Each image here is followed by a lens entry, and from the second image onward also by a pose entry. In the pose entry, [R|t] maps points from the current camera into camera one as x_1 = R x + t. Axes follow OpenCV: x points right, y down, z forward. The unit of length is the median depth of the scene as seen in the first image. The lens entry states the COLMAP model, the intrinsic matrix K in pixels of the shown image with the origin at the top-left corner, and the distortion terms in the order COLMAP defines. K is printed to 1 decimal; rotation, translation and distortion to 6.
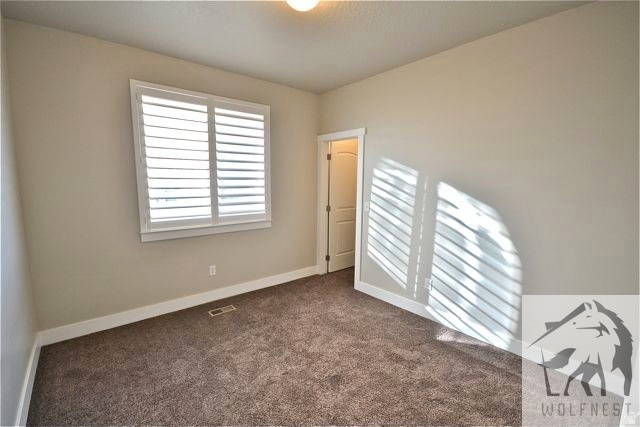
lens RADIAL K [[285.4, 0, 314.4], [0, 285.4, 214.8], [0, 0, 1]] dist [0.000685, -0.002802]
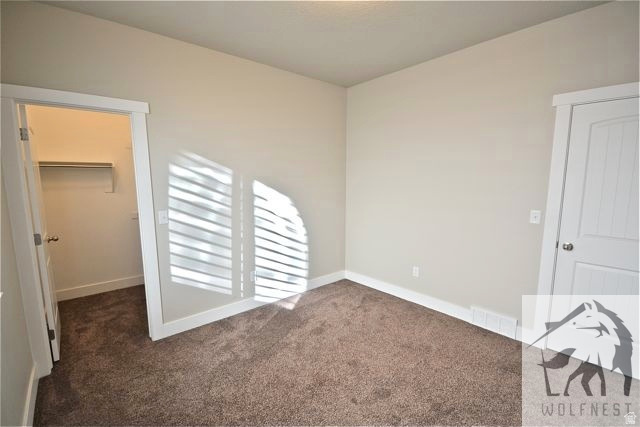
lens RADIAL K [[285.4, 0, 317.0], [0, 285.4, 212.4], [0, 0, 1]] dist [0.000685, -0.002802]
pose [[-0.019346, -0.128231, 0.991556, -0.600475], [0.126512, 0.983456, 0.129652, -0.094721], [-0.991776, 0.127952, -0.002803, 0.700507]]
